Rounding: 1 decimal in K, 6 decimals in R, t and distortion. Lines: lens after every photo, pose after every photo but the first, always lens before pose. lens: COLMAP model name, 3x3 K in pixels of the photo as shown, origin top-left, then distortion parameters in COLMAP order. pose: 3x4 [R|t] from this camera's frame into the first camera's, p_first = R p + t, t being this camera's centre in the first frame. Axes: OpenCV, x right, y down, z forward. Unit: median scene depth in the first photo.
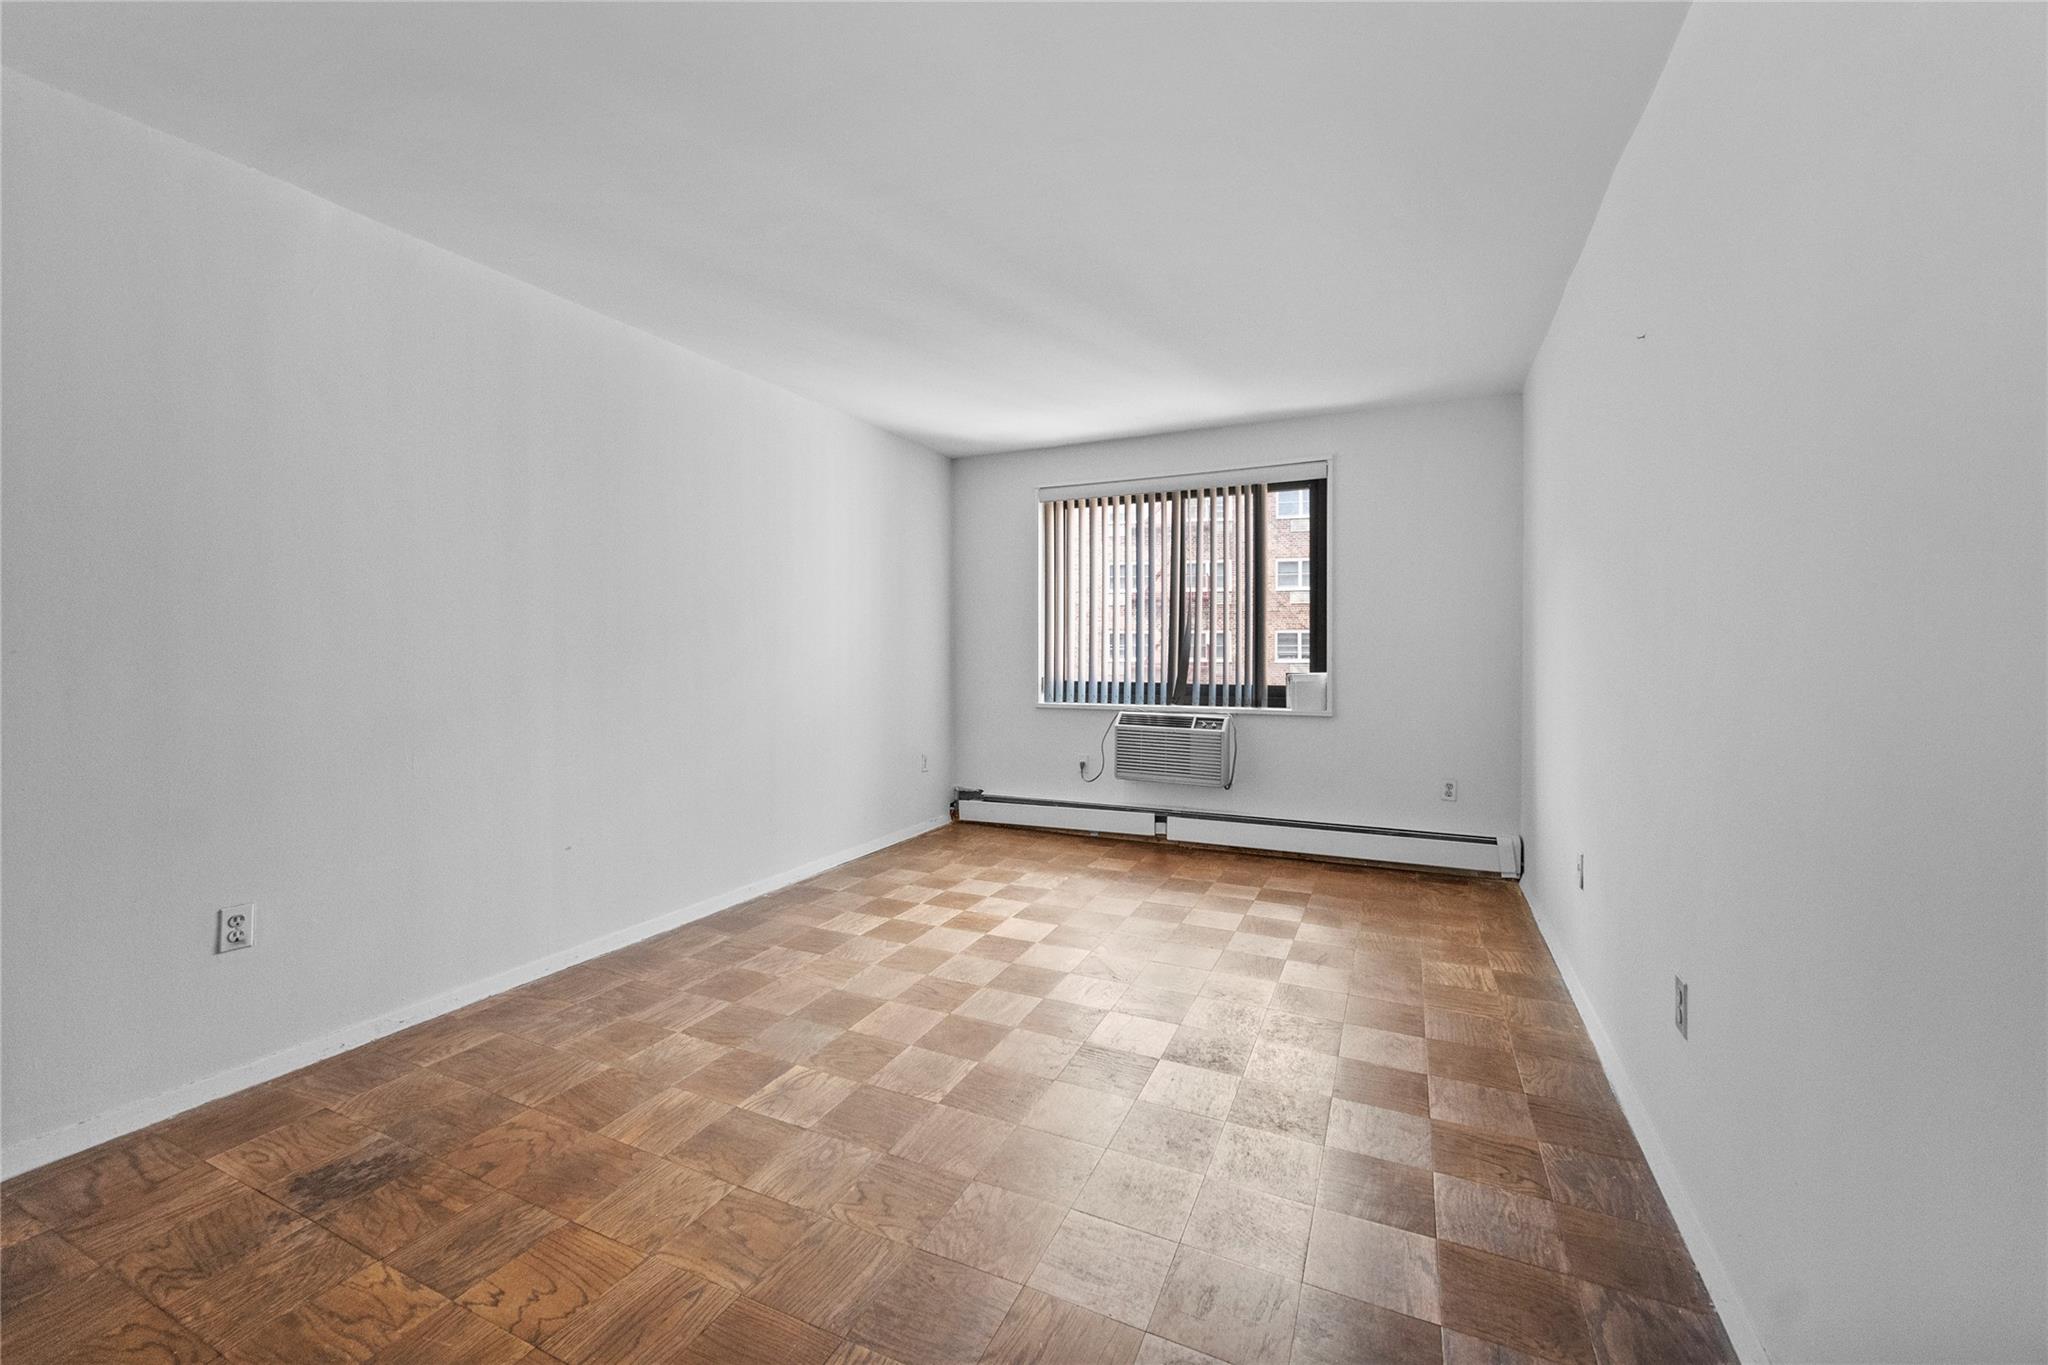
lens RADIAL K [[810.1, 0, 1024.3], [0, 810.1, 641.9], [0, 0, 1]] dist [0.001501, 0.000240]
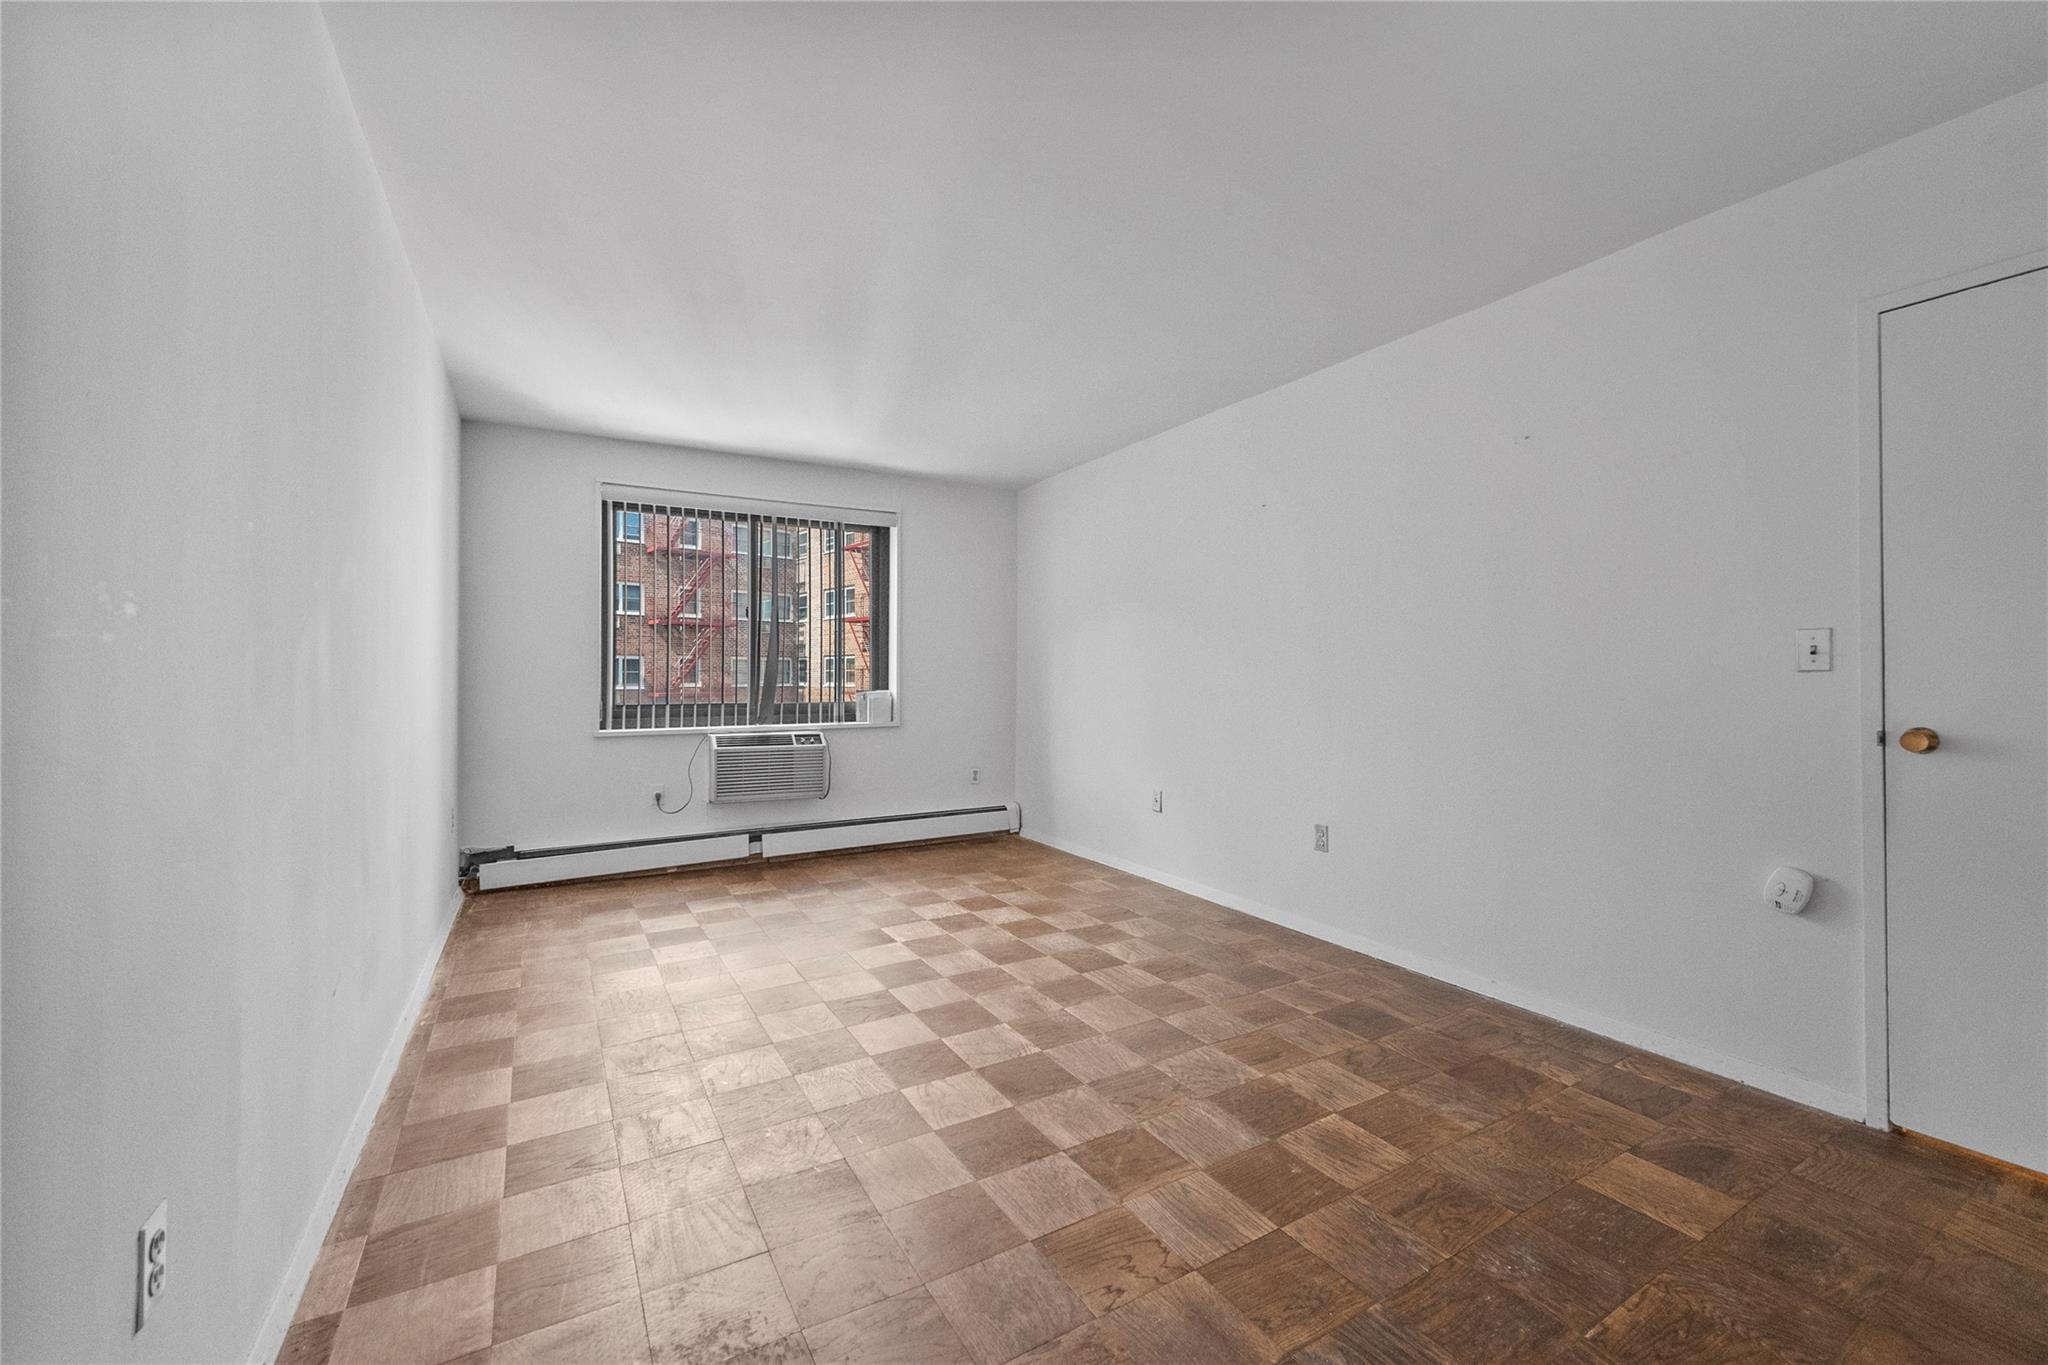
lens RADIAL K [[810.1, 0, 1020.1], [0, 810.1, 648.6], [0, 0, 1]] dist [0.001501, 0.000240]
pose [[0.576669, 0.028231, 0.816490, -0.483597], [-0.007169, 0.999539, -0.029497, 0.010370], [-0.816946, 0.011157, 0.576606, 0.152409]]
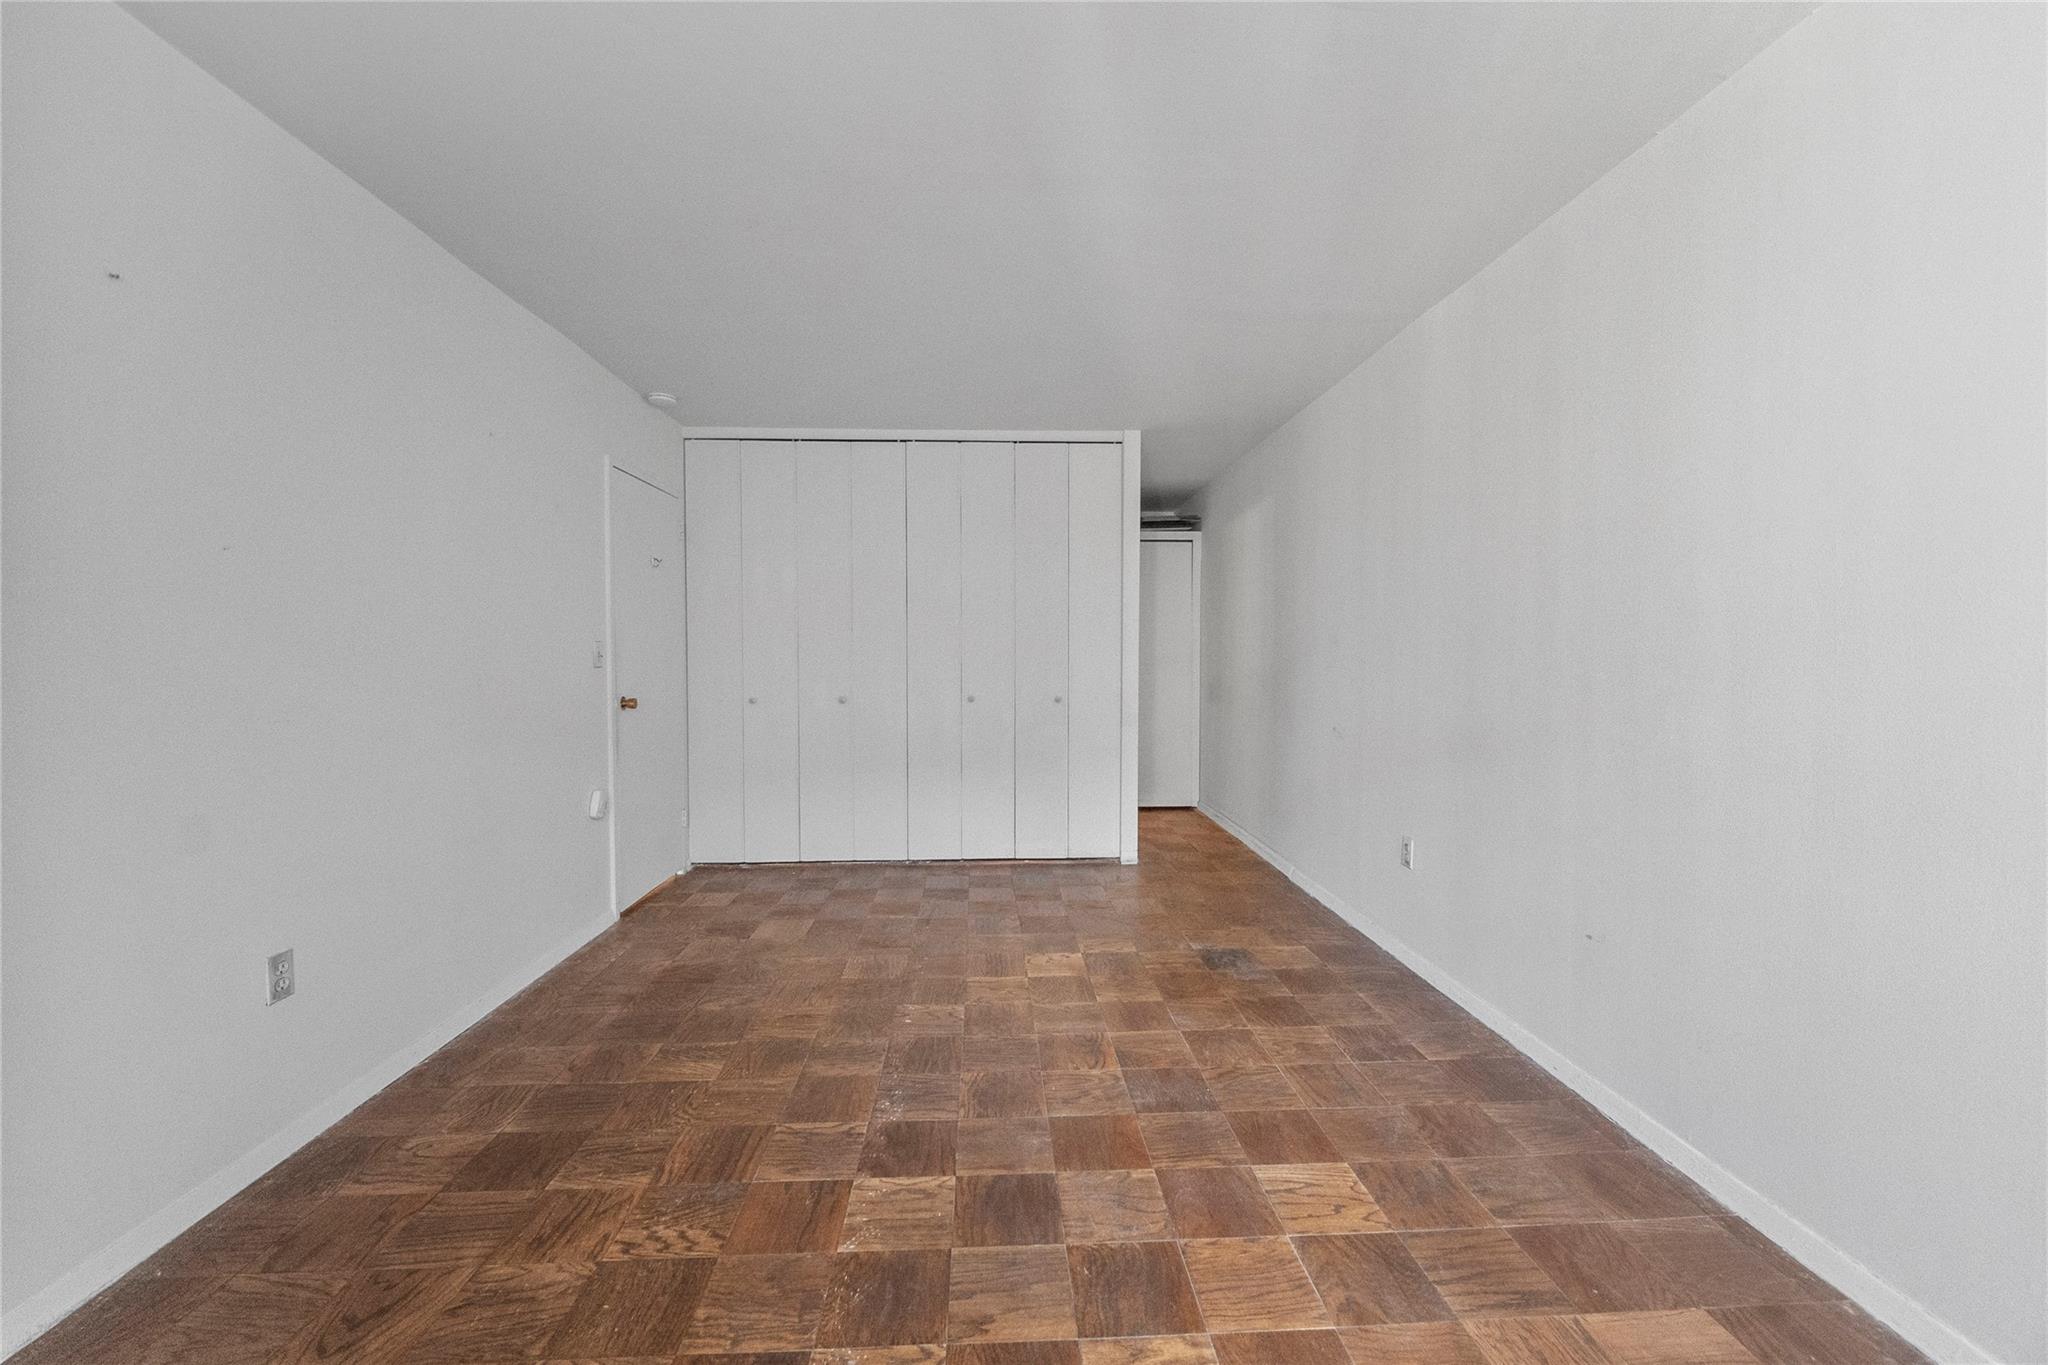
lens RADIAL K [[810.1, 0, 1011.5], [0, 810.1, 671.2], [0, 0, 1]] dist [0.001501, 0.000240]
pose [[-0.893705, 0.008872, -0.448567, 0.144582], [0.006129, 0.999953, 0.007566, 0.004111], [0.448613, 0.004013, -0.893717, 0.895485]]
